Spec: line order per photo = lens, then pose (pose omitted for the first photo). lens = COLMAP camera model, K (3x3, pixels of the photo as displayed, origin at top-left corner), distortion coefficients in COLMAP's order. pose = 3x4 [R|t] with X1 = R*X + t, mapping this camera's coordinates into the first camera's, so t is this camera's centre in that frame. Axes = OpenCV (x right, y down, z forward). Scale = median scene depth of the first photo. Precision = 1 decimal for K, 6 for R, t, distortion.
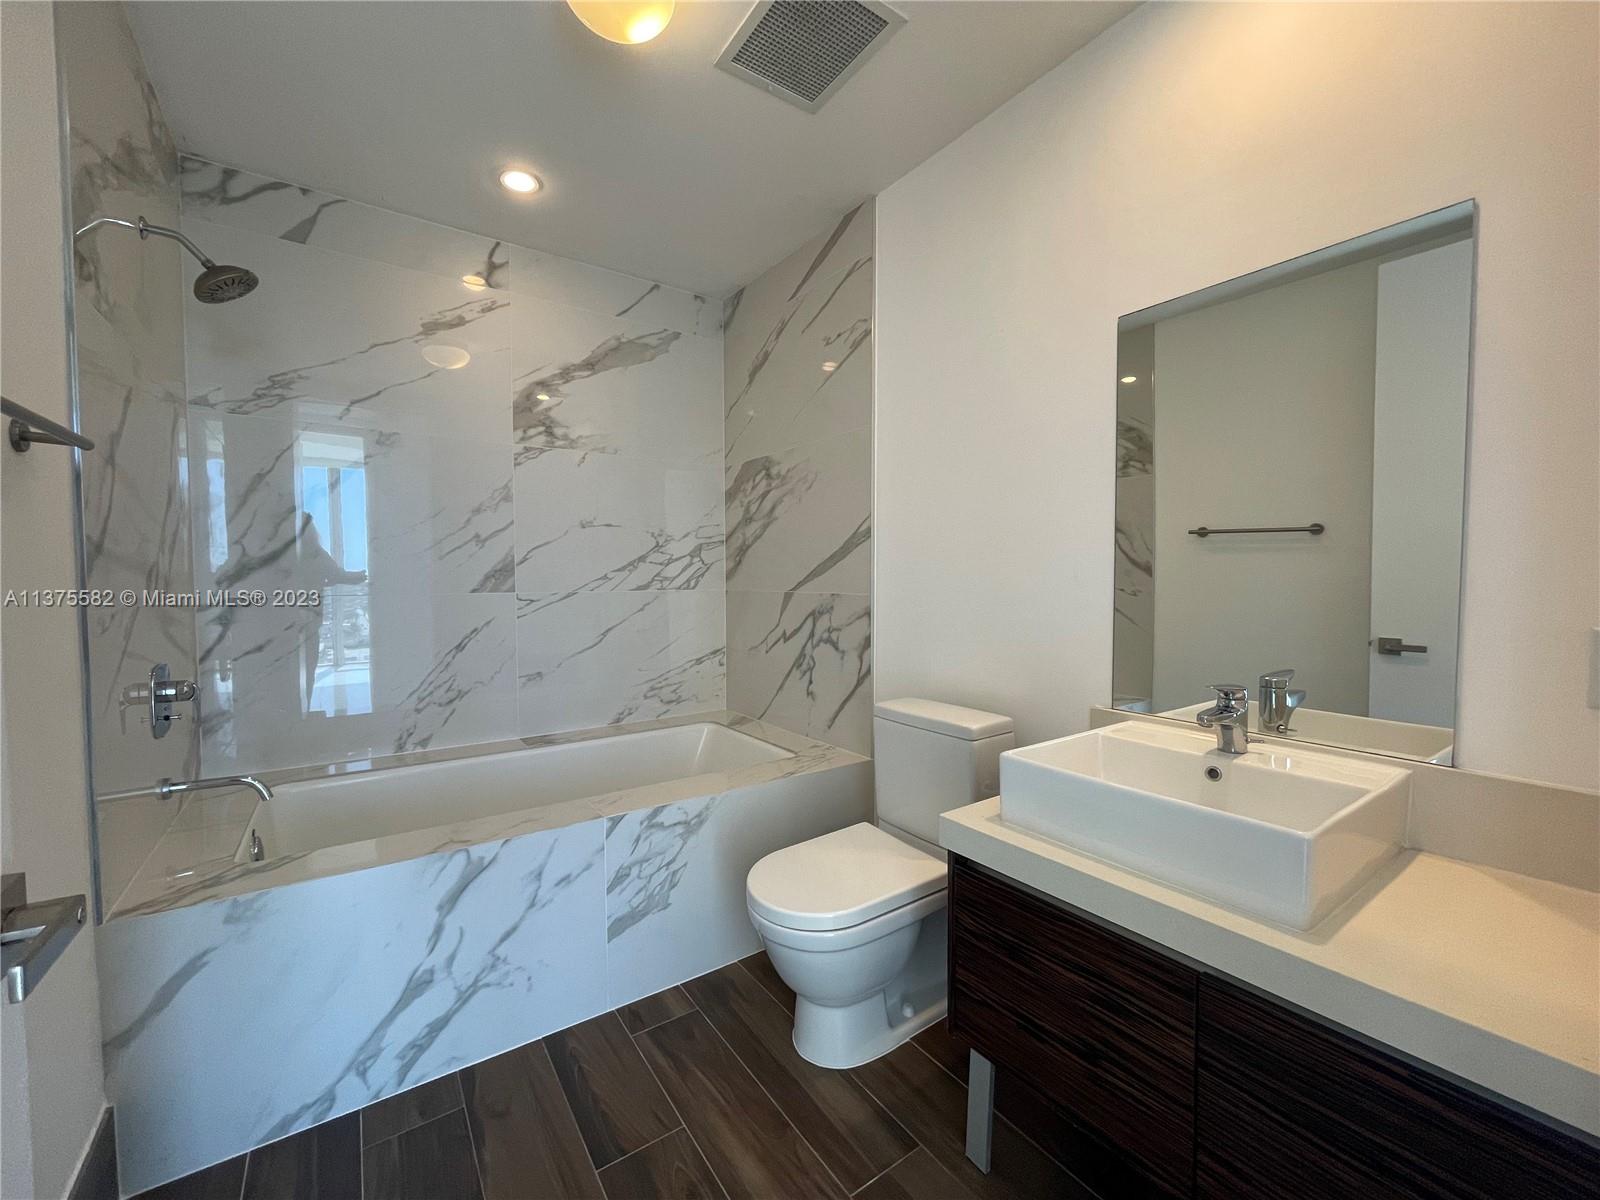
lens RADIAL K [[638.9, 0, 800.5], [0, 638.9, 609.0], [0, 0, 1]] dist [-0.002878, -0.001721]
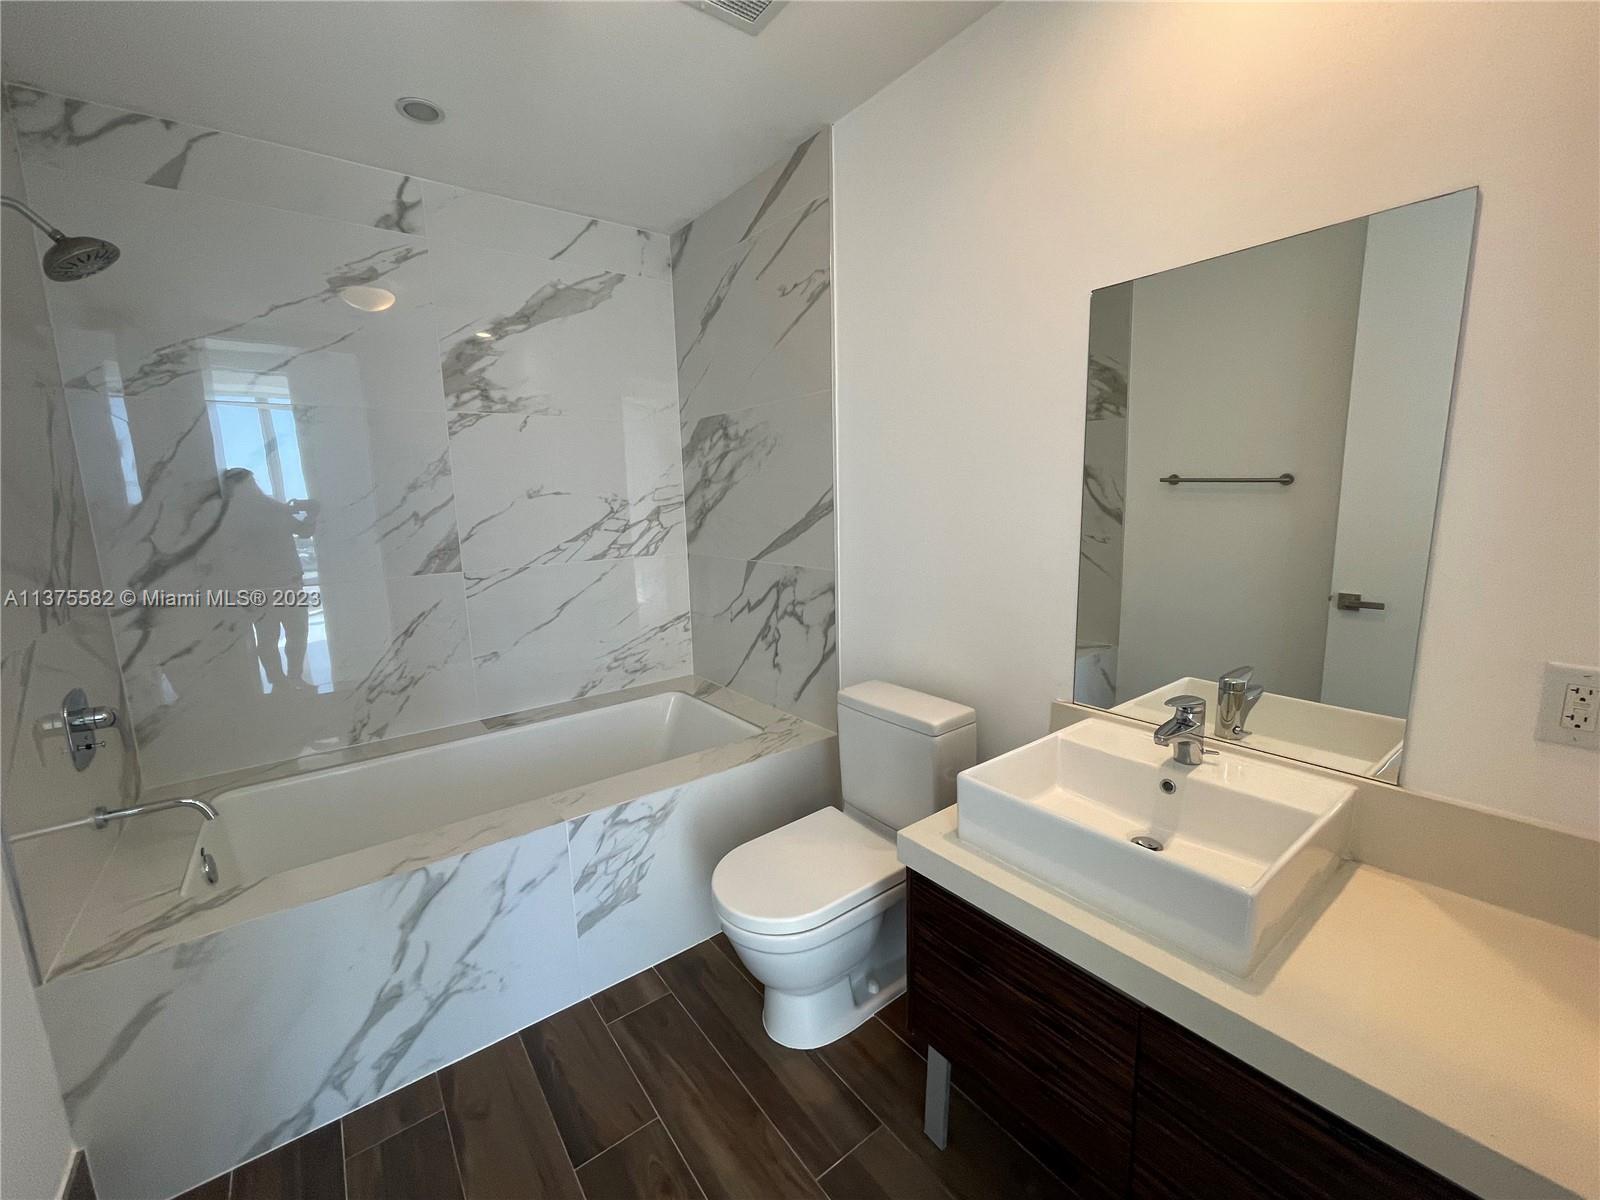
lens RADIAL K [[638.9, 0, 803.5], [0, 638.9, 596.8], [0, 0, 1]] dist [-0.002878, -0.001721]
pose [[0.998900, -0.028518, 0.037216, 0.029353], [0.023686, 0.991953, 0.124373, -0.117255], [-0.040464, -0.123354, 0.991537, 0.041150]]
